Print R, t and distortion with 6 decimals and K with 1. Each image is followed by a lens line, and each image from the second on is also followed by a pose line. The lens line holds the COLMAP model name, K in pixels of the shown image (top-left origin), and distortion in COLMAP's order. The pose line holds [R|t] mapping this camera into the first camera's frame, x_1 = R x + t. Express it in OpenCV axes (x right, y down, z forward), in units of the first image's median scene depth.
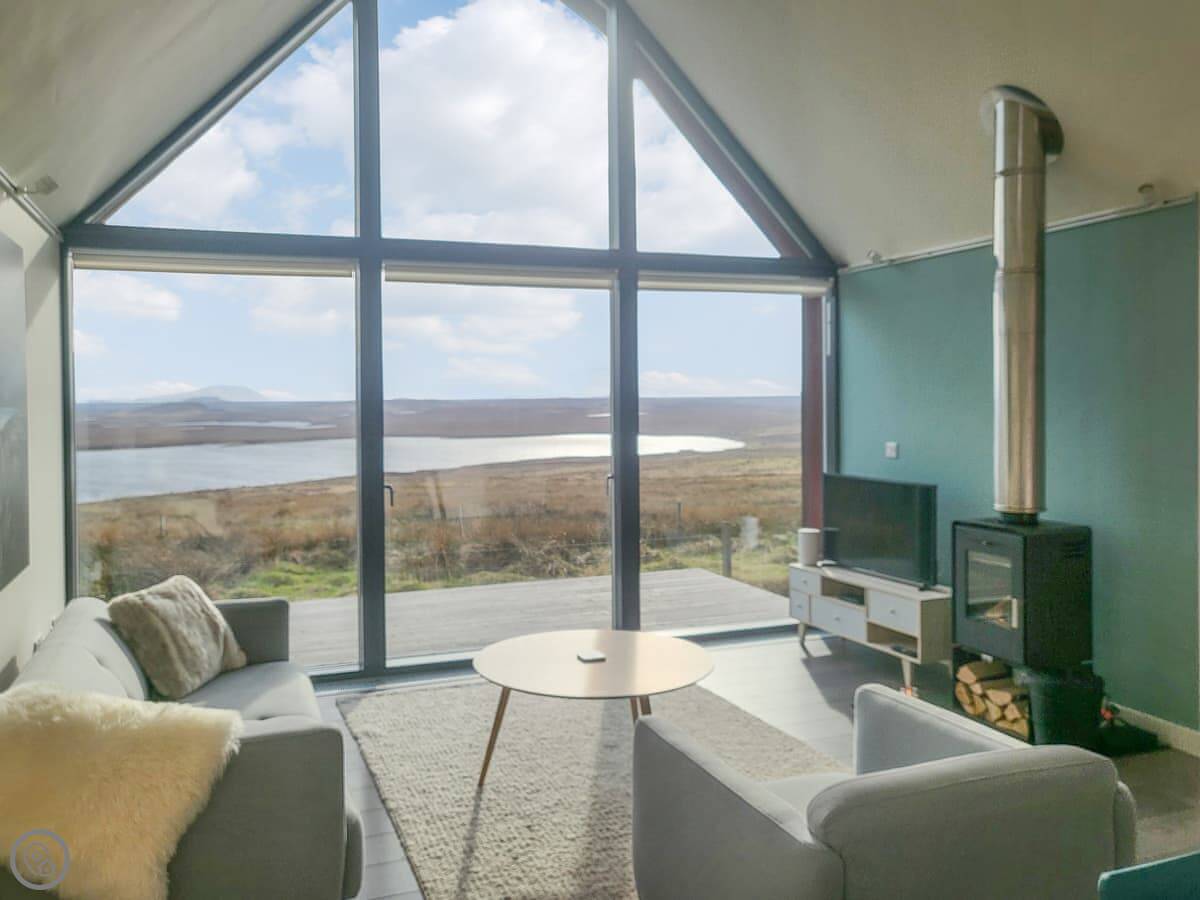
lens RADIAL K [[1012.3, 0, 600.0], [0, 1012.3, 450.0], [0, 0, 1]] dist [0.007839, 0.009289]
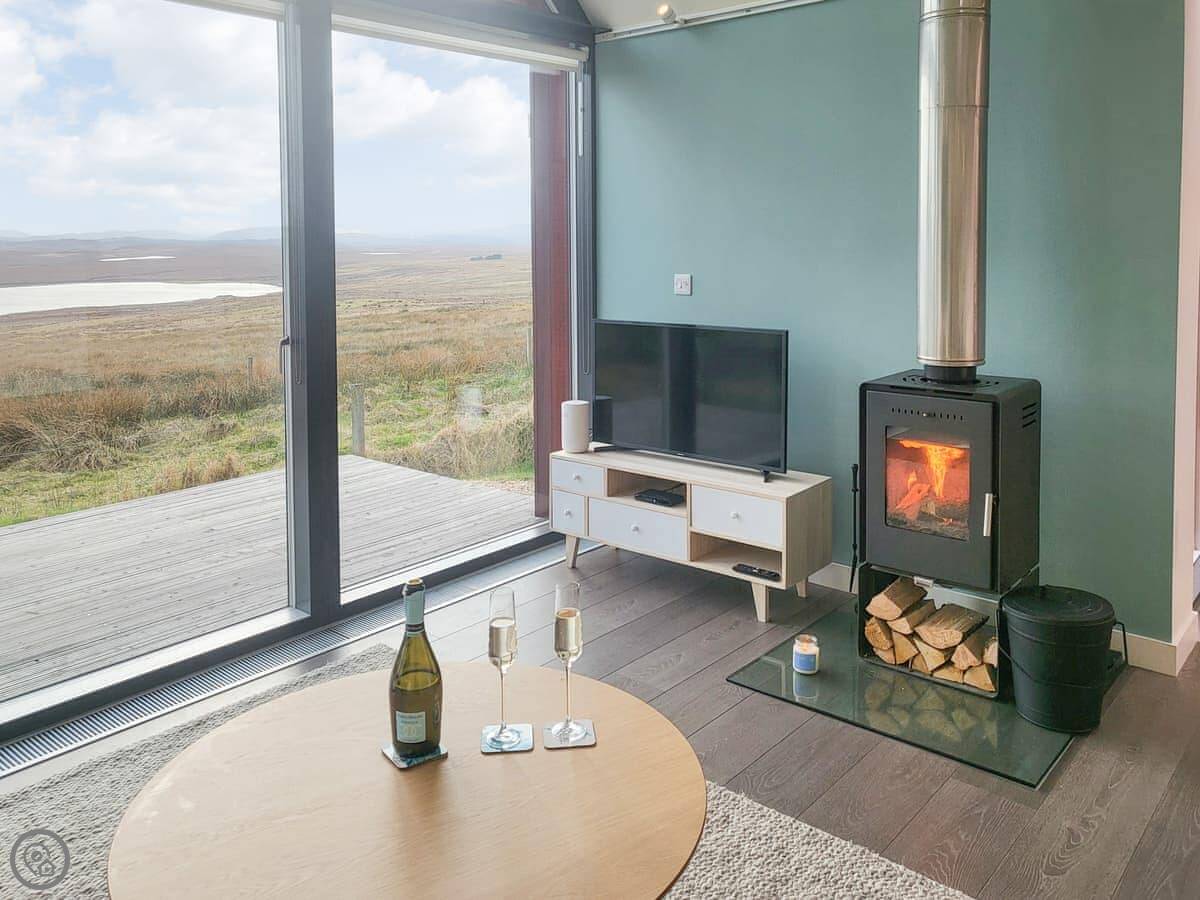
lens RADIAL K [[984.9, 0, 605.3], [0, 984.9, 285.5], [0, 0, 1]] dist [0.010647, 0.009141]
pose [[0.889936, -0.025837, 0.455353, -0.087852], [0.028558, 0.999592, 0.000903, -0.001315], [-0.455191, 0.012200, 0.890310, 0.406767]]
